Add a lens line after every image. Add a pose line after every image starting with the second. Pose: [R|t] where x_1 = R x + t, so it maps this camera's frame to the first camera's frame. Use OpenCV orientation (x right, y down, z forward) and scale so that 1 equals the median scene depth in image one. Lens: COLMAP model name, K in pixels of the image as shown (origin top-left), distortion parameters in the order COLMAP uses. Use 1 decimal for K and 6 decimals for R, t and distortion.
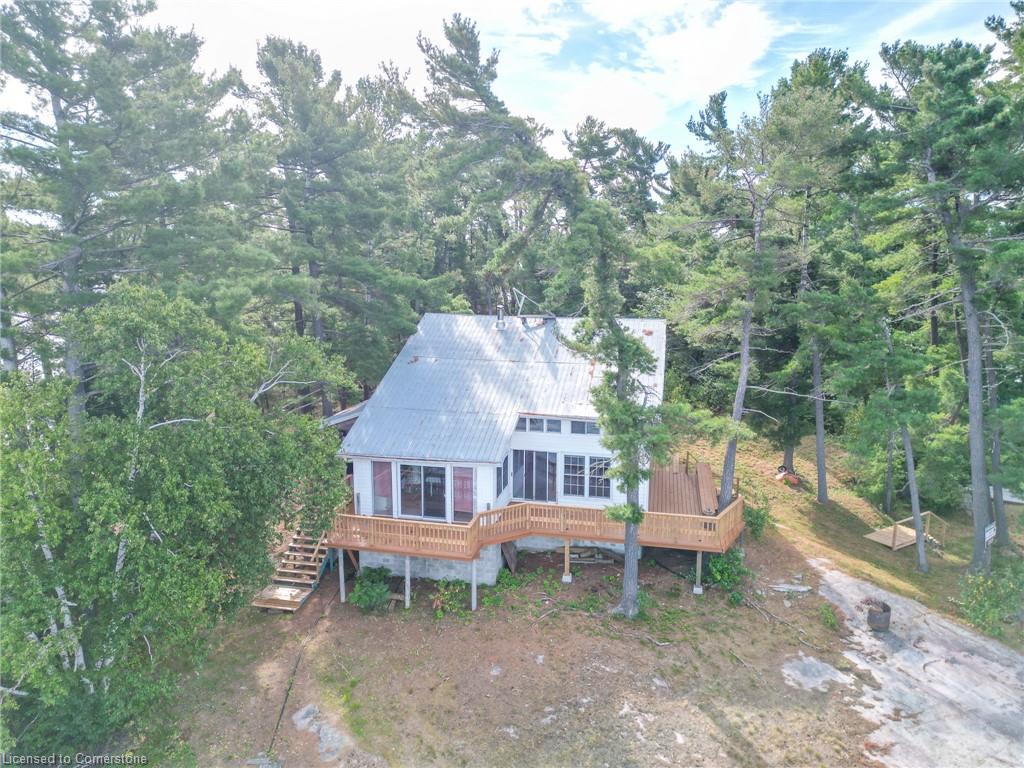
lens RADIAL K [[712.8, 0, 515.5], [0, 712.8, 383.1], [0, 0, 1]] dist [0.083303, -0.071411]
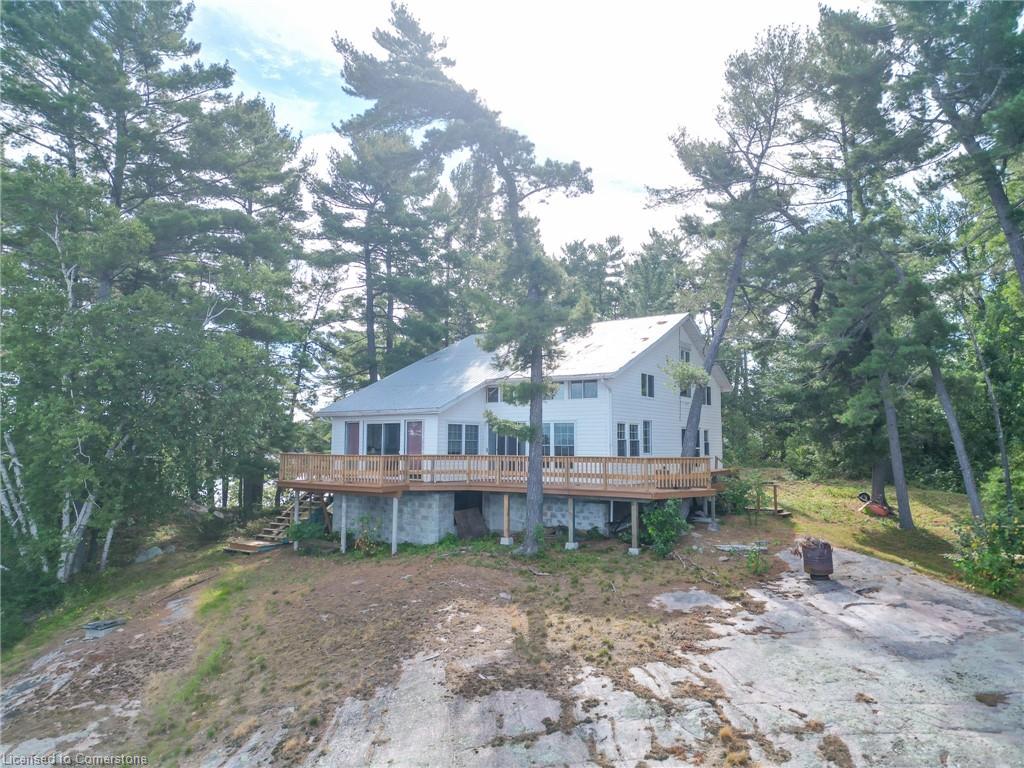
lens RADIAL K [[712.8, 0, 515.5], [0, 712.8, 383.1], [0, 0, 1]] dist [0.083303, -0.071411]
pose [[0.930513, -0.032105, -0.364850, 0.469798], [-0.062725, 0.967465, -0.245107, 0.334982], [0.360849, 0.250960, 0.898224, 0.154764]]
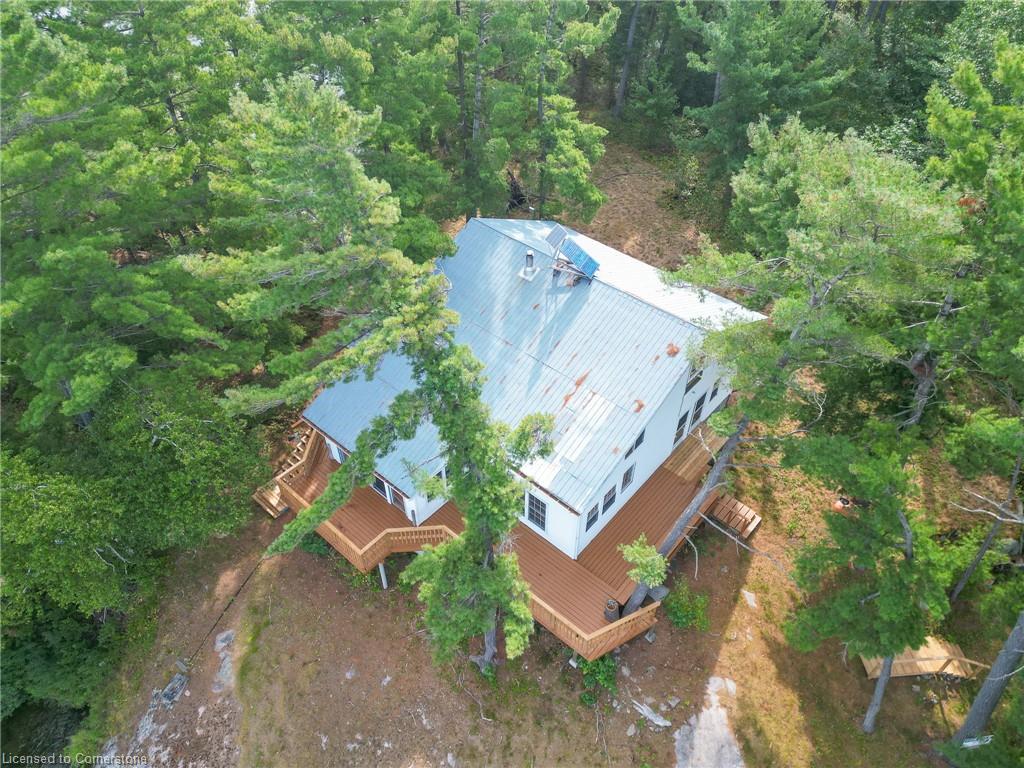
lens RADIAL K [[712.8, 0, 515.5], [0, 712.8, 383.1], [0, 0, 1]] dist [0.083303, -0.071411]
pose [[0.875350, 0.325963, -0.357087, 0.444812], [-0.070619, 0.816838, 0.572529, -0.645744], [0.478305, -0.475946, 0.738038, 0.434314]]
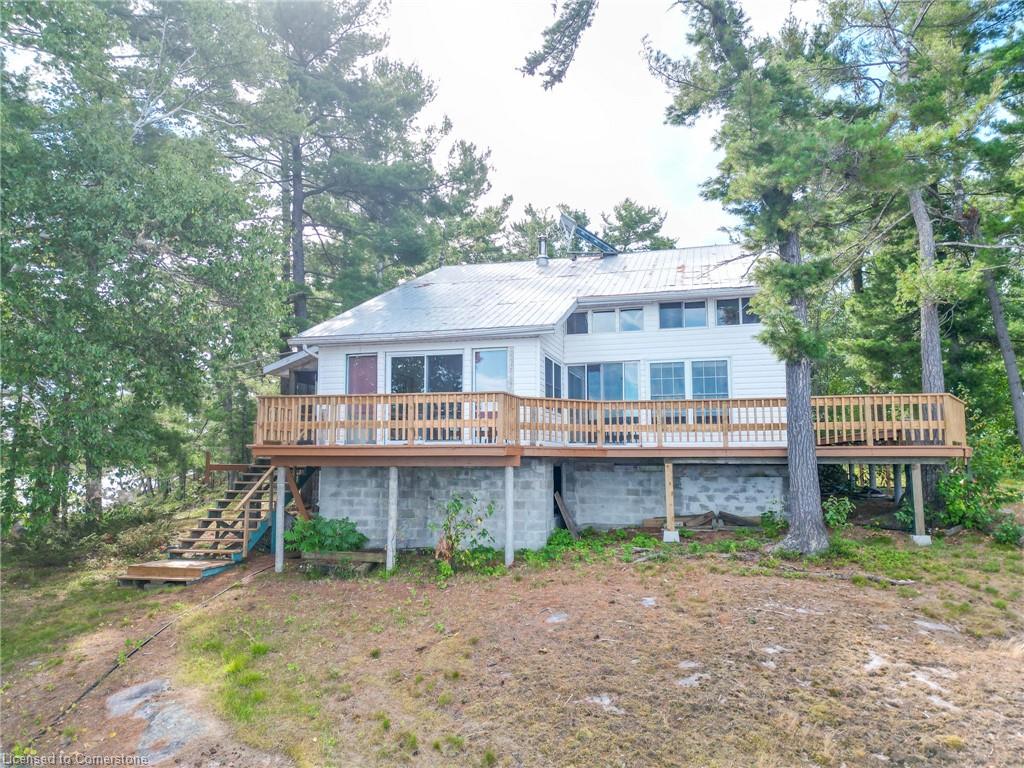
lens RADIAL K [[712.8, 0, 515.5], [0, 712.8, 383.1], [0, 0, 1]] dist [0.083303, -0.071411]
pose [[0.999219, -0.010538, -0.038085, -0.032446], [-0.000490, 0.960403, -0.278614, 0.350969], [0.039513, 0.278415, 0.959648, 0.461922]]
